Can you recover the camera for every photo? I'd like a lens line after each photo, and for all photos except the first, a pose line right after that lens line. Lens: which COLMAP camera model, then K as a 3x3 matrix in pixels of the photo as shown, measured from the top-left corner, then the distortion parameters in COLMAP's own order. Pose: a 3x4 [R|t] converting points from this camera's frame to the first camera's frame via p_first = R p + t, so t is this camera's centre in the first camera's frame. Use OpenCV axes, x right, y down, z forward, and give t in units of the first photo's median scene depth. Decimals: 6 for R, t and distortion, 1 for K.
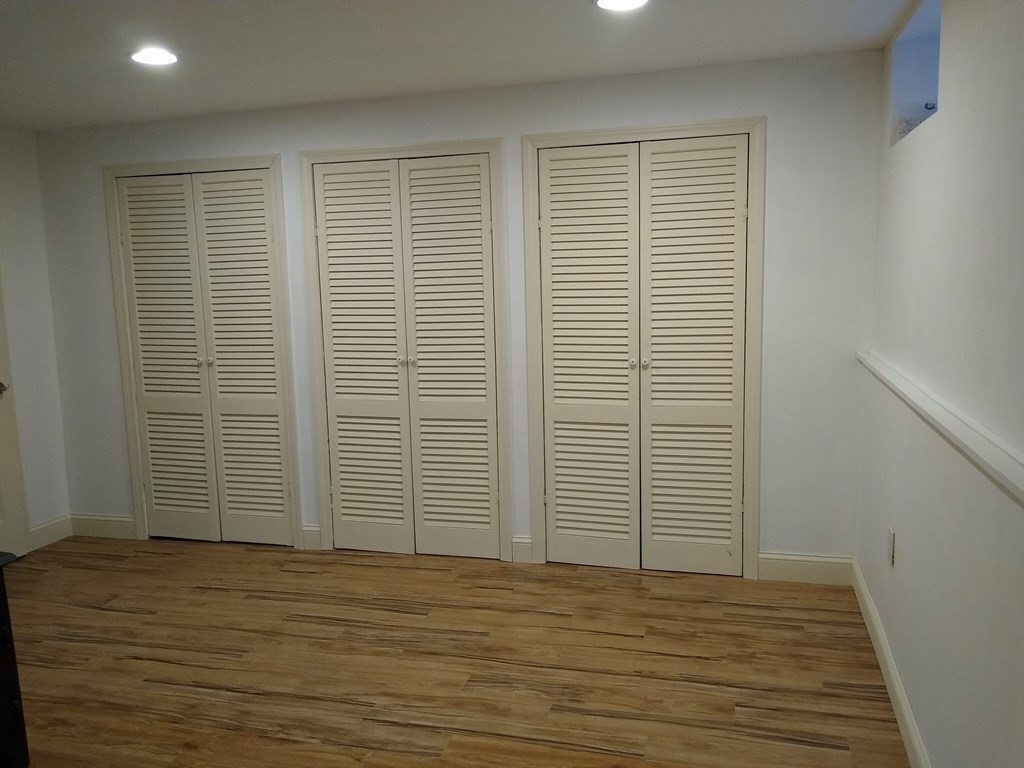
lens RADIAL K [[798.8, 0, 509.2], [0, 798.8, 388.9], [0, 0, 1]] dist [0.076607, -0.125649]
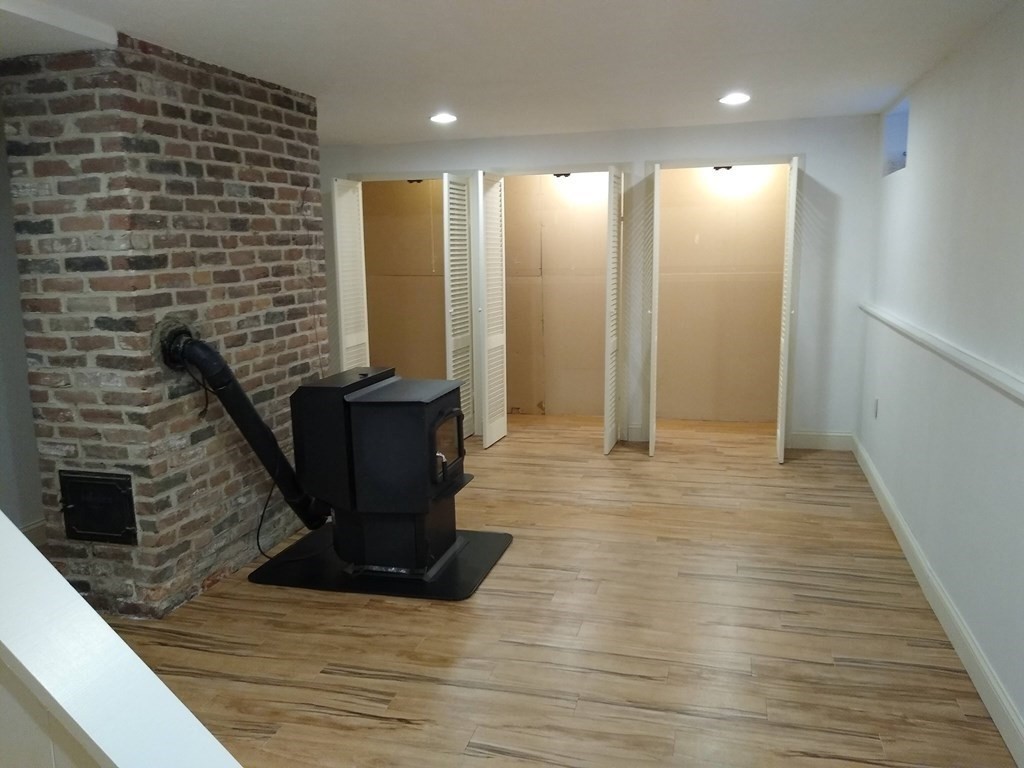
lens RADIAL K [[798.8, 0, 509.2], [0, 798.8, 388.9], [0, 0, 1]] dist [0.076607, -0.125649]
pose [[0.999951, 0.009859, -0.000736, -0.298872], [-0.009827, 0.999338, 0.035016, 0.090658], [0.001081, -0.035007, 0.999386, -0.696434]]
